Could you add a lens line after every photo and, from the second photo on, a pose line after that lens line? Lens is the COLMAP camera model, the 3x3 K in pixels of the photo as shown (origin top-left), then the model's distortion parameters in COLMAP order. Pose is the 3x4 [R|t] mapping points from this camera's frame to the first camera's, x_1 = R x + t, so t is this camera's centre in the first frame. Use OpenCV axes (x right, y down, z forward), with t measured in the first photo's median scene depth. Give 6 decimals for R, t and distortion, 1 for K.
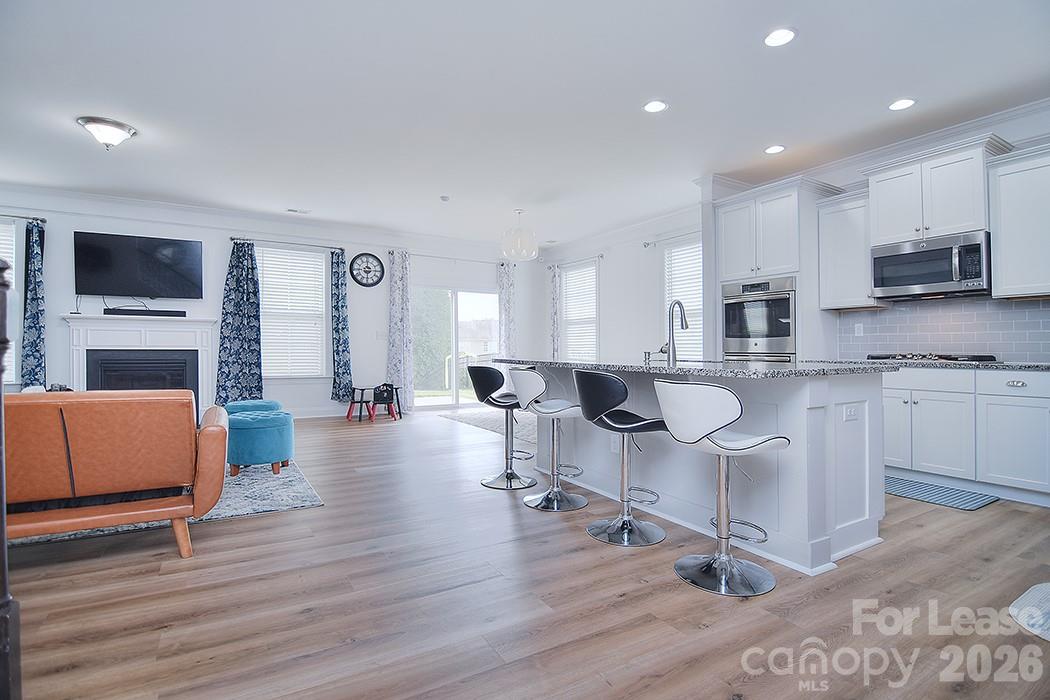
lens RADIAL K [[507.8, 0, 526.8], [0, 507.8, 355.2], [0, 0, 1]] dist [-0.011157, -0.000225]
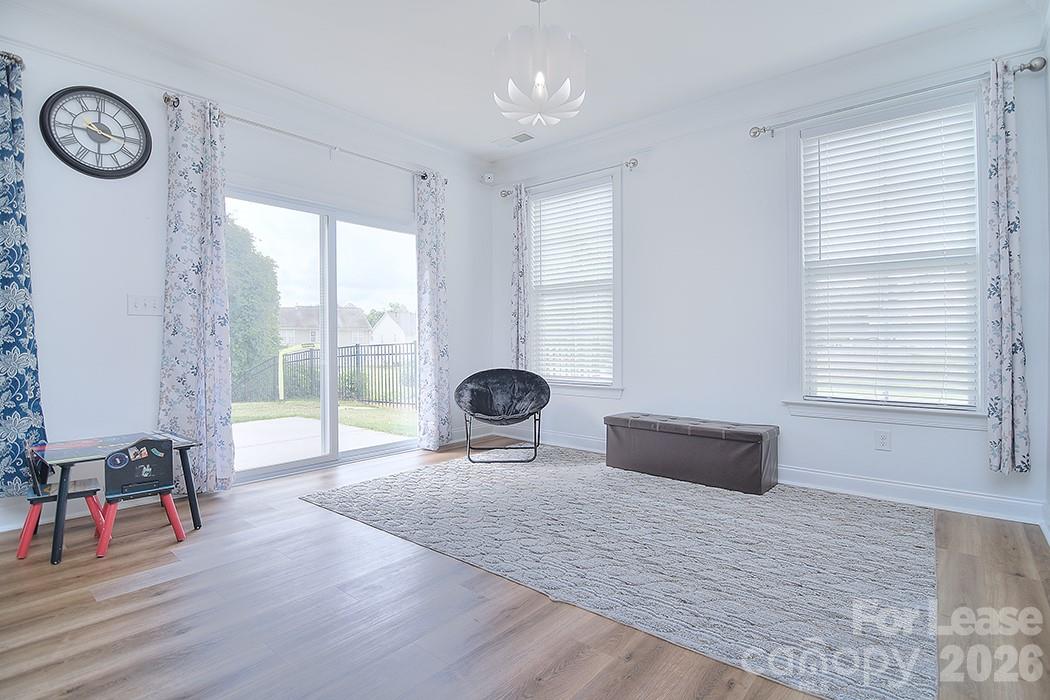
lens RADIAL K [[507.8, 0, 520.0], [0, 507.8, 336.2], [0, 0, 1]] dist [-0.011157, -0.000225]
pose [[0.951337, -0.001036, 0.308151, -0.128140], [0.005507, 0.999892, -0.013637, -0.008377], [-0.308104, 0.014671, 0.951240, 0.537385]]
